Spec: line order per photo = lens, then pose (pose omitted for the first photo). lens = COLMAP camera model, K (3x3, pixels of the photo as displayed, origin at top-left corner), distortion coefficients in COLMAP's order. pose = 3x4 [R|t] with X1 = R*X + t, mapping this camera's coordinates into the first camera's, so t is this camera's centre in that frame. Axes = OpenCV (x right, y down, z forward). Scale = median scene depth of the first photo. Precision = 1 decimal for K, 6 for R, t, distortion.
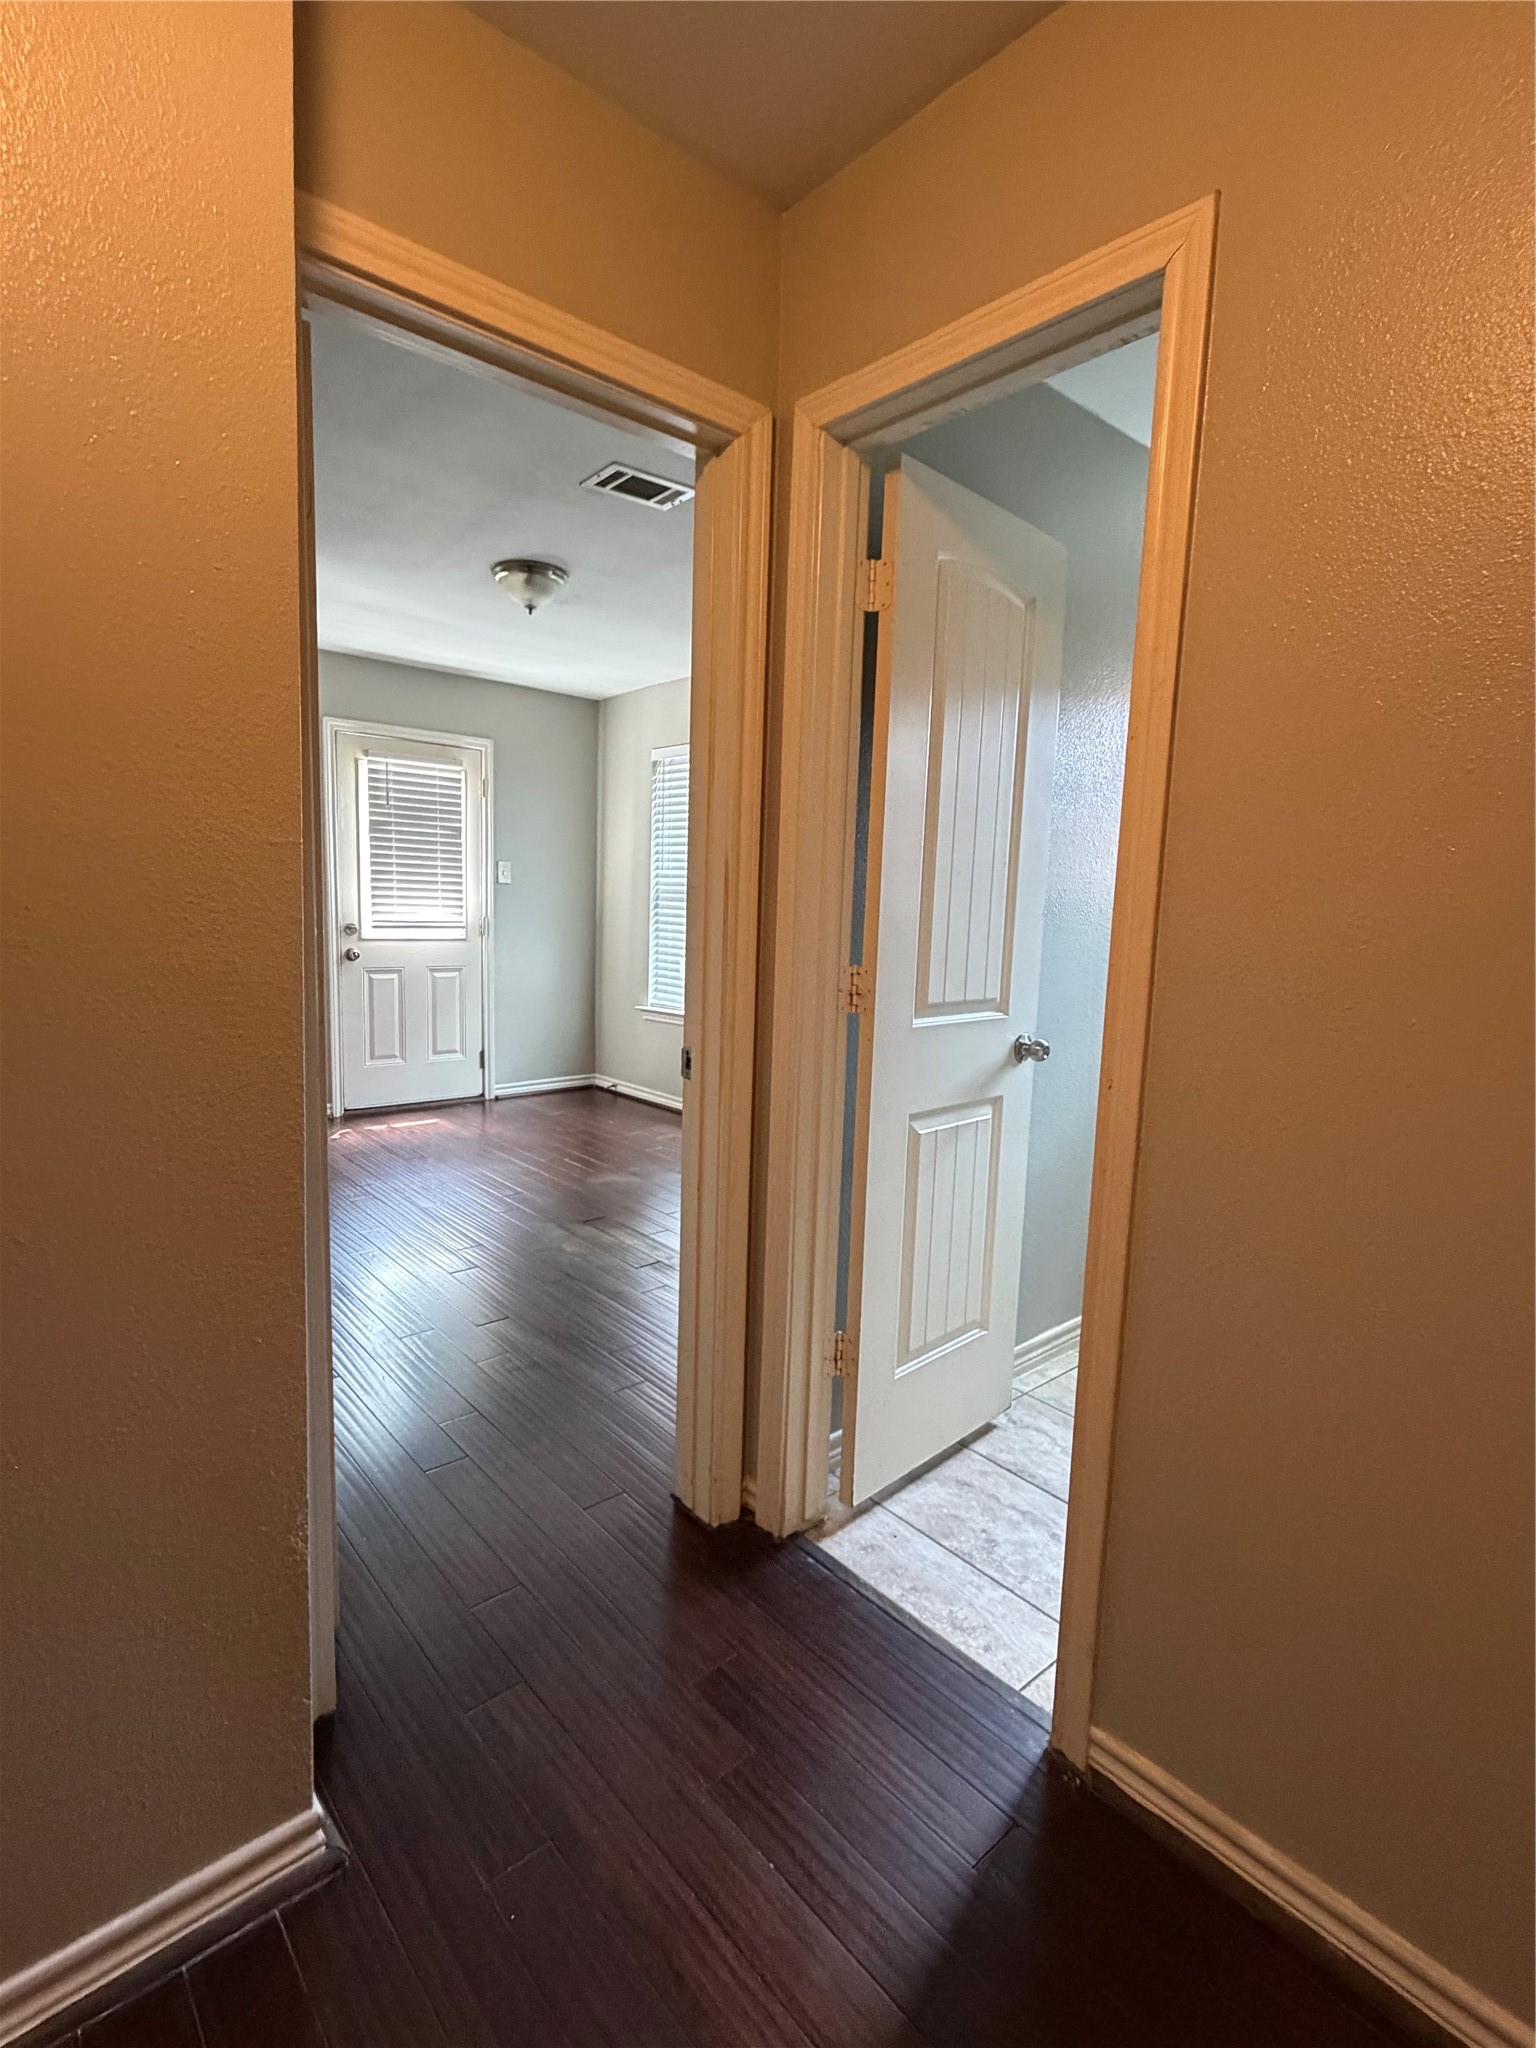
lens RADIAL K [[992.2, 0, 769.9], [0, 992.2, 1025.7], [0, 0, 1]] dist [-0.002056, -0.000171]
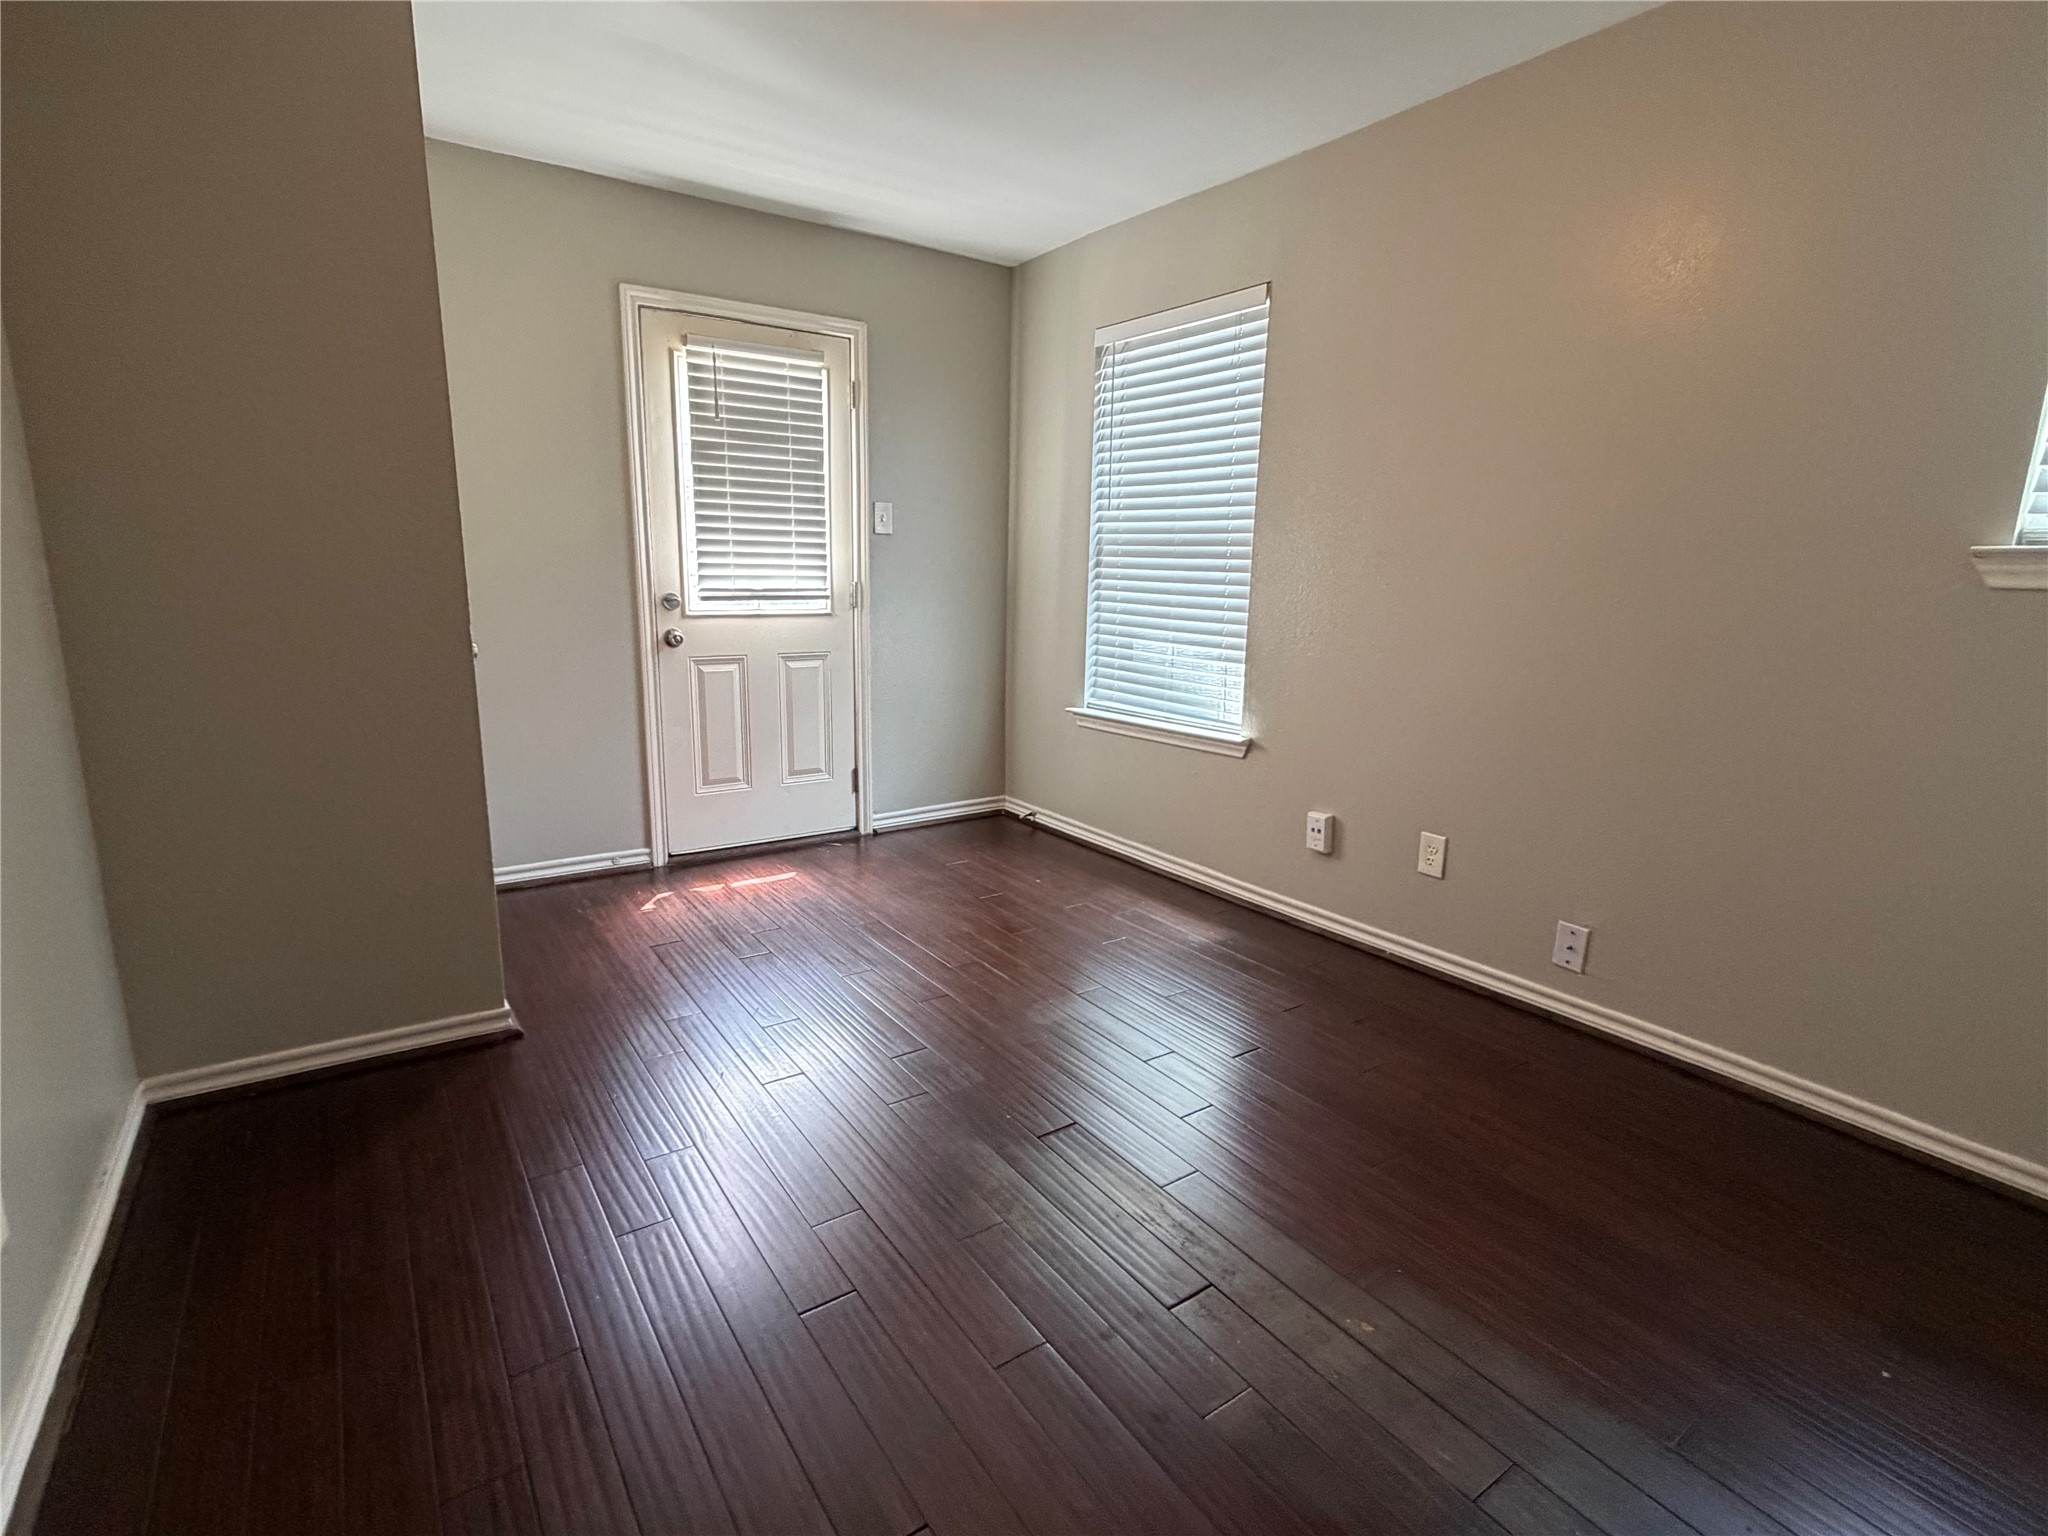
lens RADIAL K [[992.2, 0, 1021.8], [0, 992.2, 765.8], [0, 0, 1]] dist [-0.002056, -0.000171]
pose [[0.992767, 0.012893, -0.119363, -0.087404], [-0.003462, 0.996878, 0.078887, -0.036370], [0.120007, -0.077903, 0.989712, 0.313541]]
